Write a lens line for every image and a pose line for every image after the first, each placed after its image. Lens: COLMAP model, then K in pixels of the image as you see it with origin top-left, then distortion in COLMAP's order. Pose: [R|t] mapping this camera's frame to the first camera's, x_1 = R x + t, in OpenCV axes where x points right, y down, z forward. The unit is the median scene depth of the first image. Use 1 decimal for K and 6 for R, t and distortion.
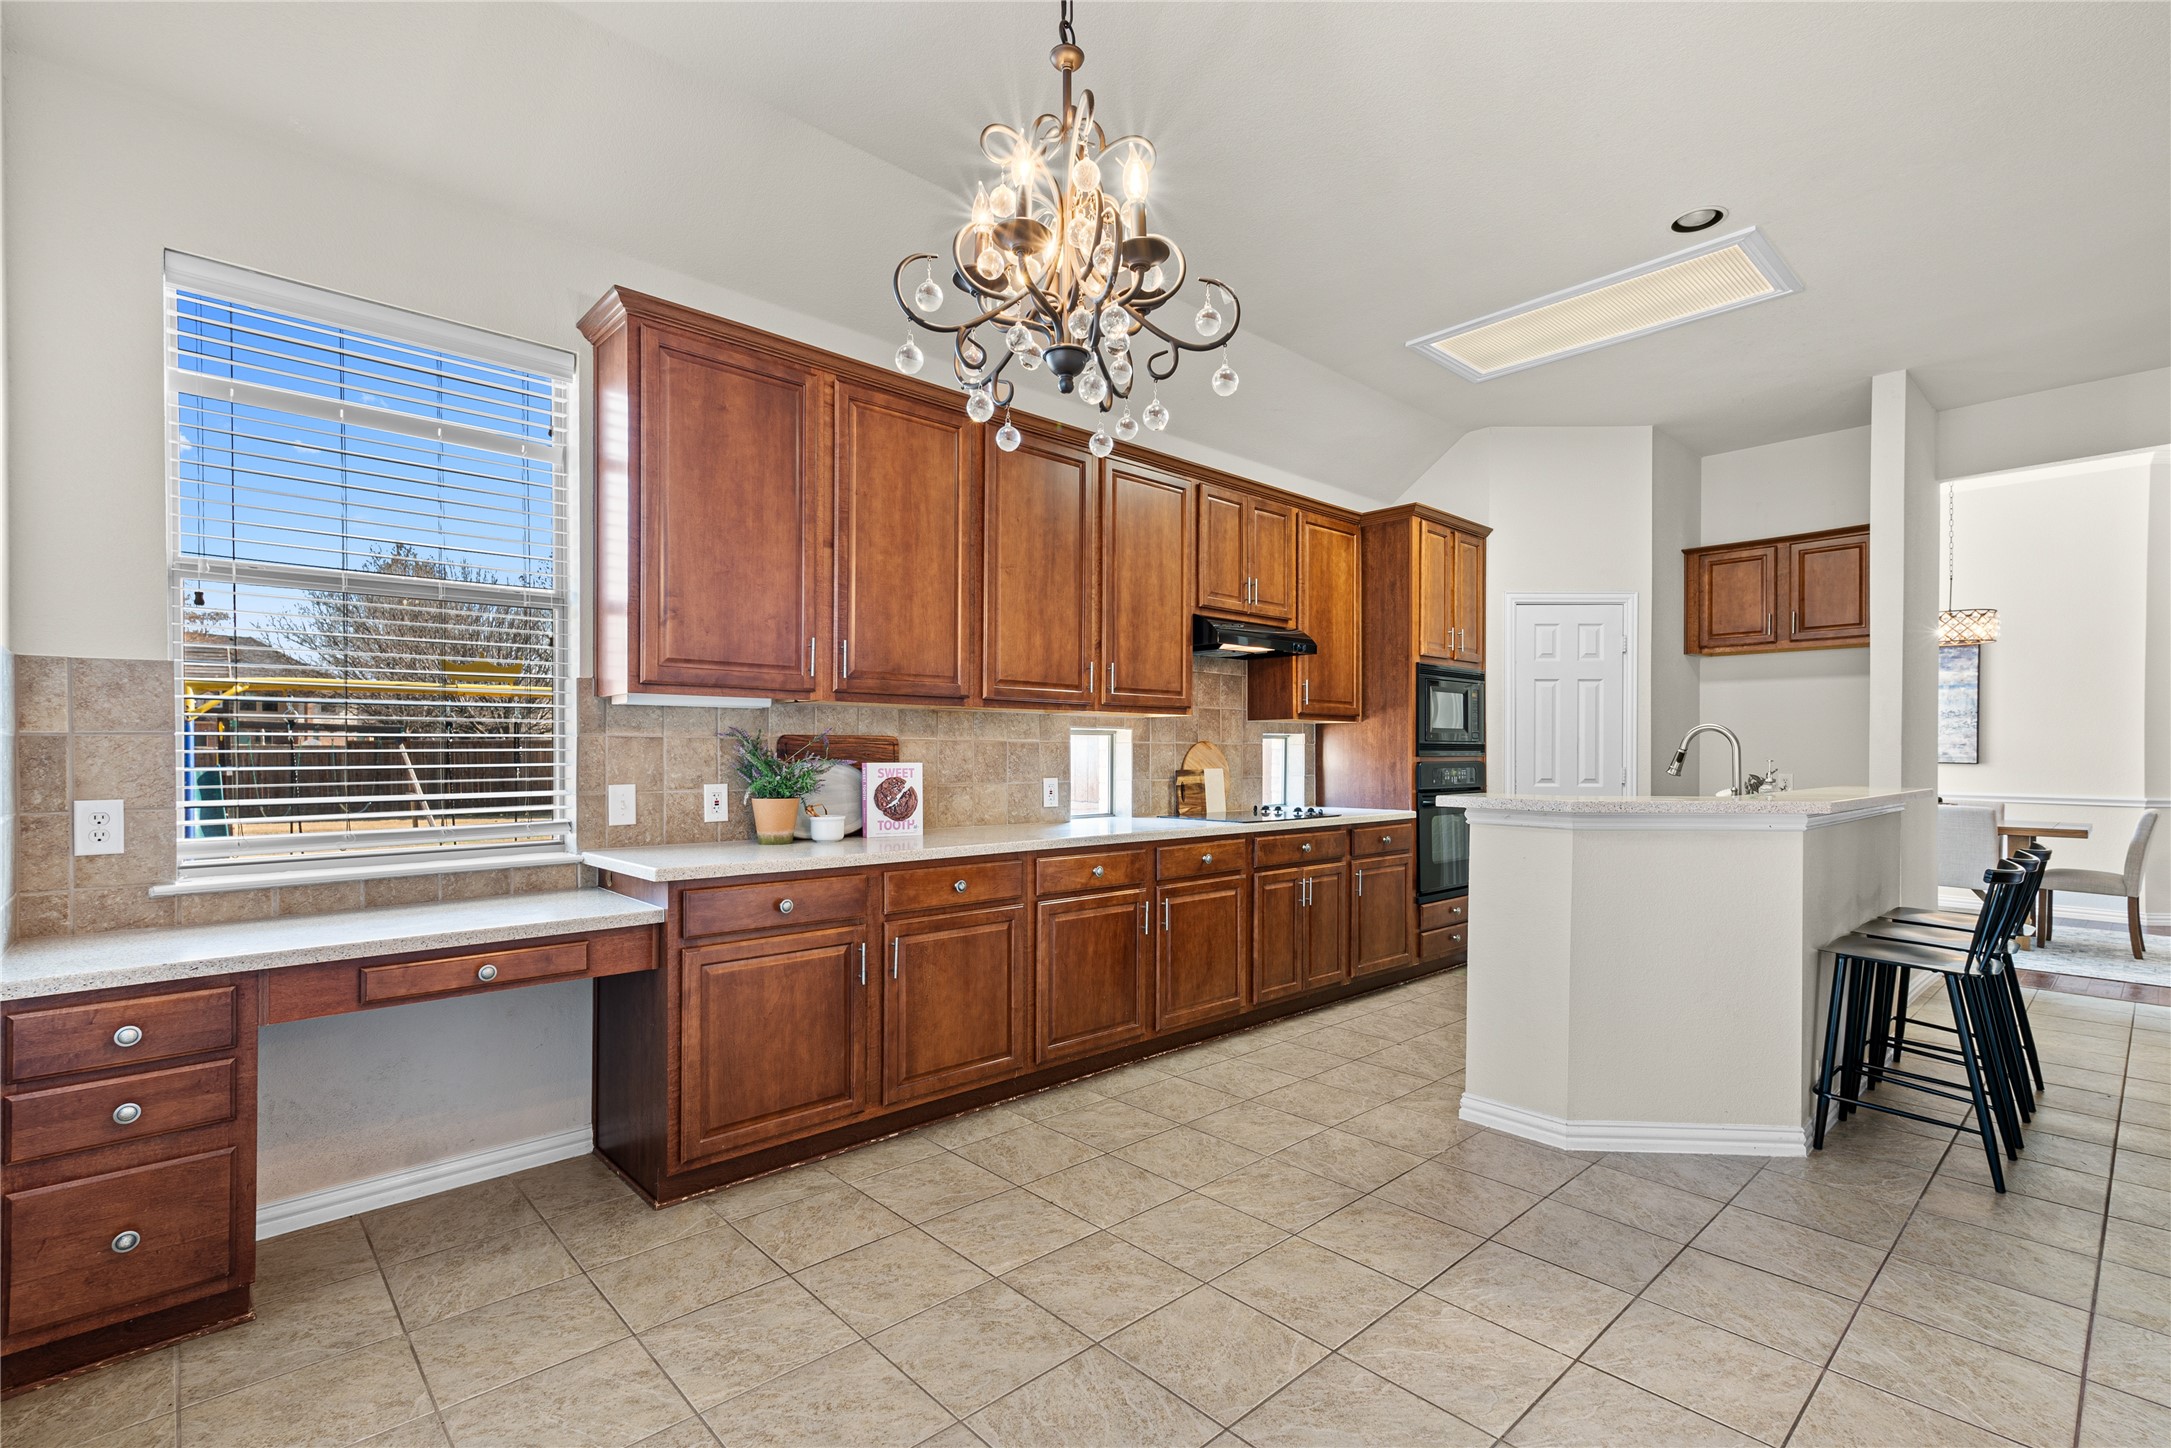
lens RADIAL K [[989.3, 0, 1077.1], [0, 989.3, 762.7], [0, 0, 1]] dist [0.002027, 0.000368]
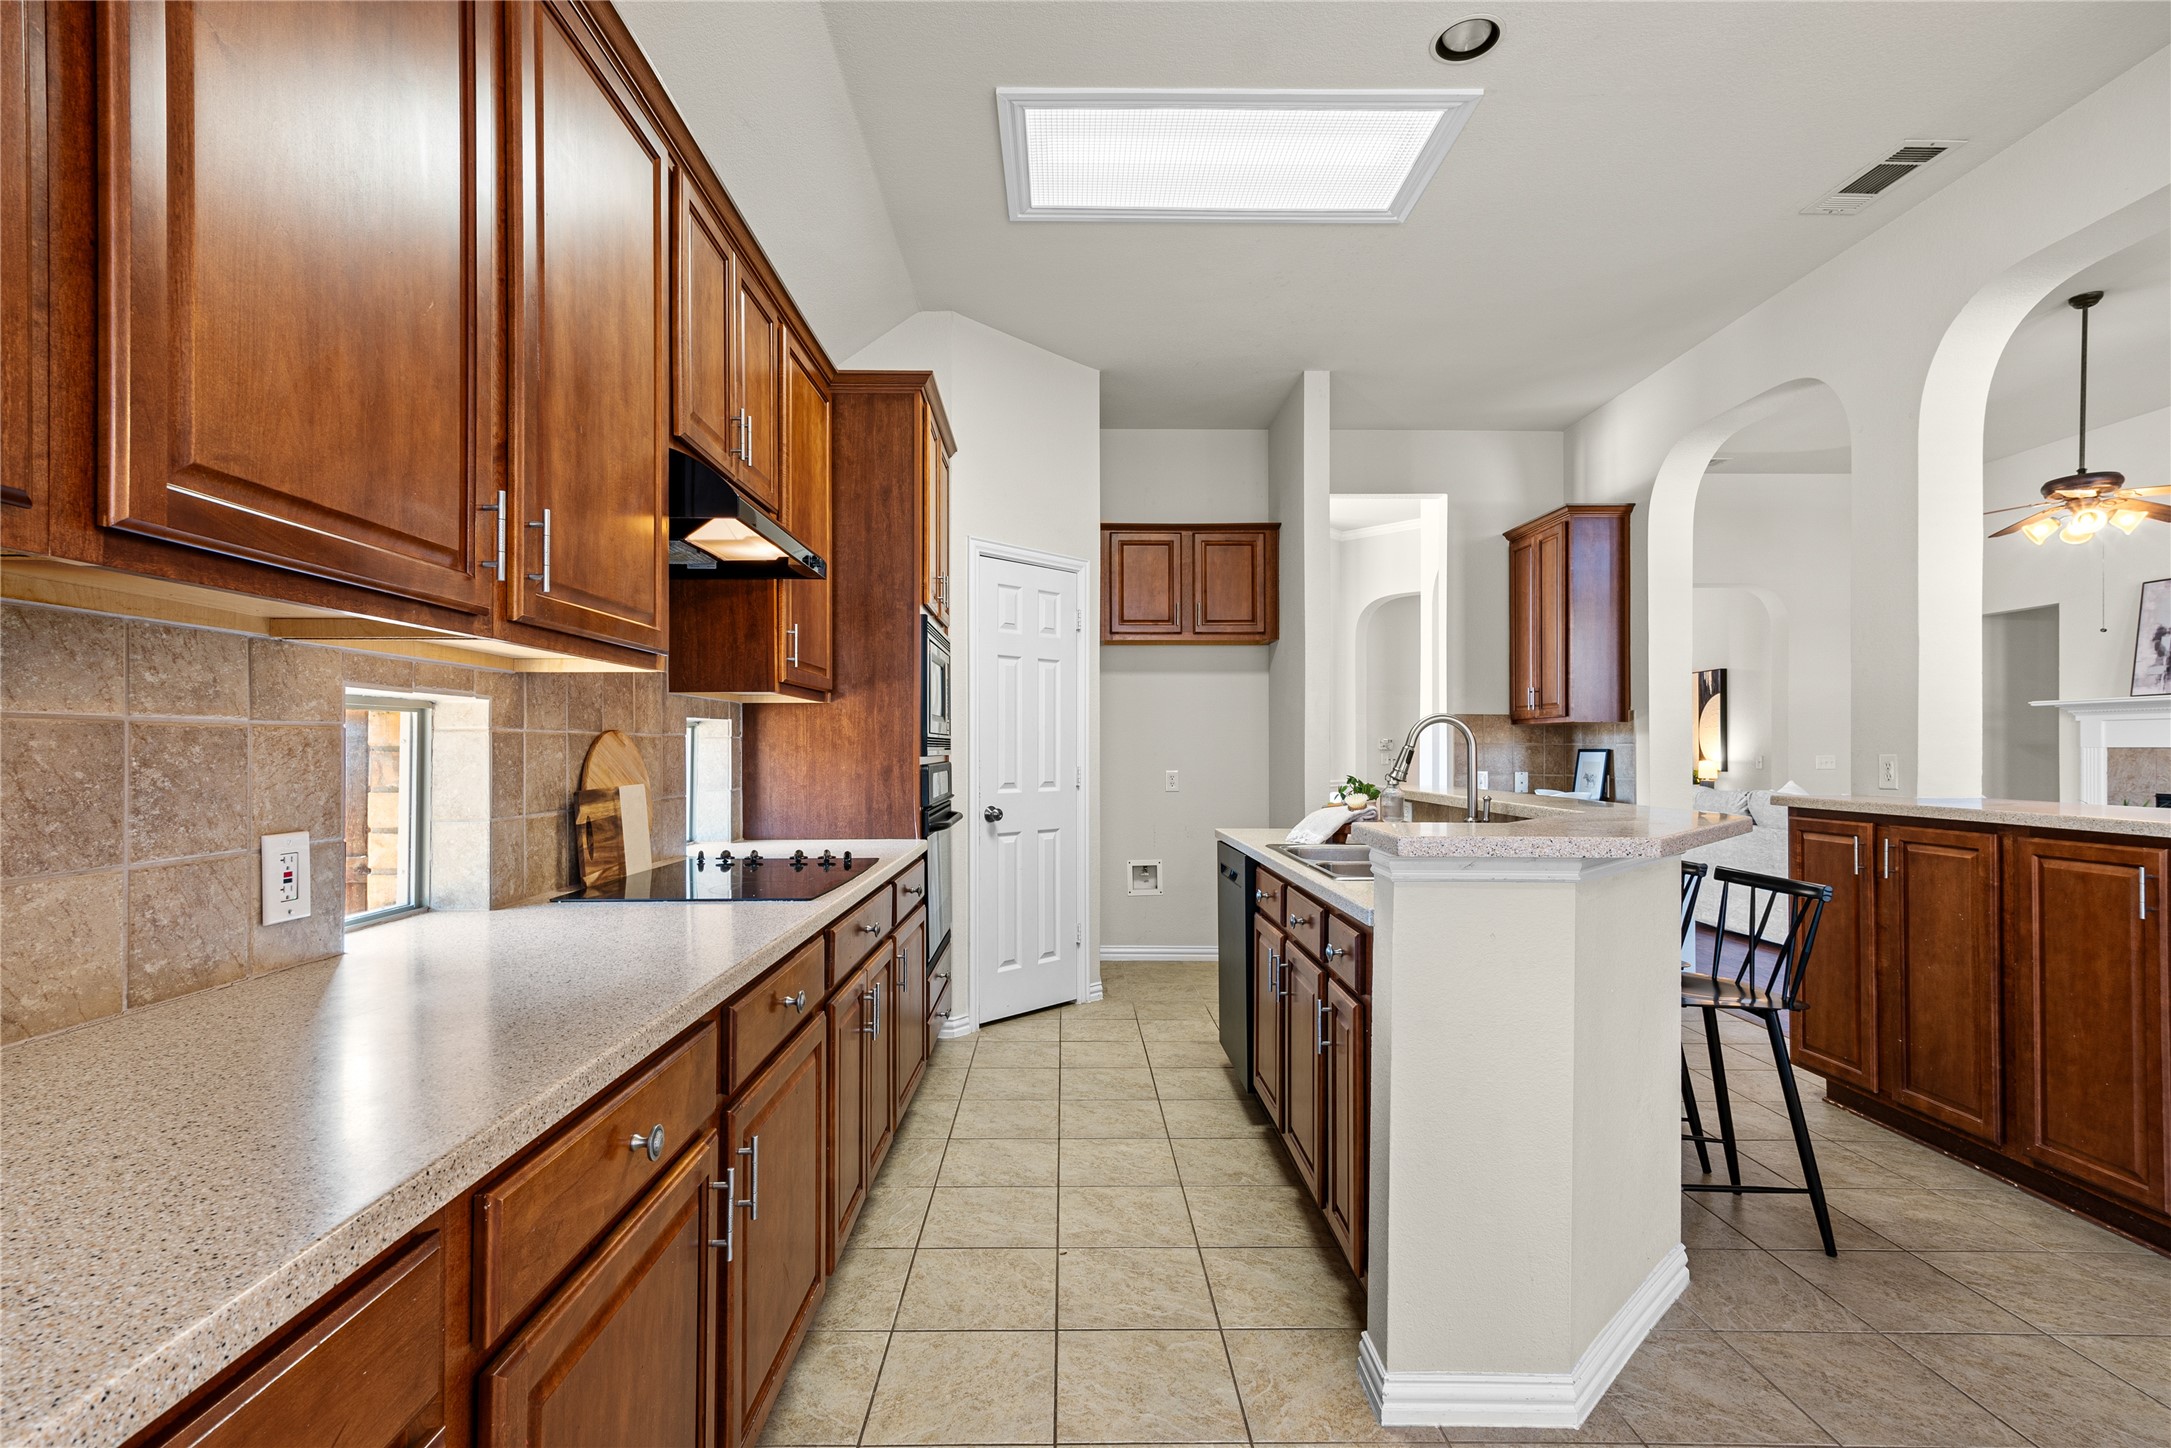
lens RADIAL K [[993.0, 0, 1088.1], [0, 993.0, 740.4], [0, 0, 1]] dist [0.011323, 0.000976]
pose [[0.657727, 0.002889, 0.753250, -0.120905], [0.010409, 0.999862, -0.012924, -0.010101], [-0.753184, 0.016341, 0.657607, 0.678652]]
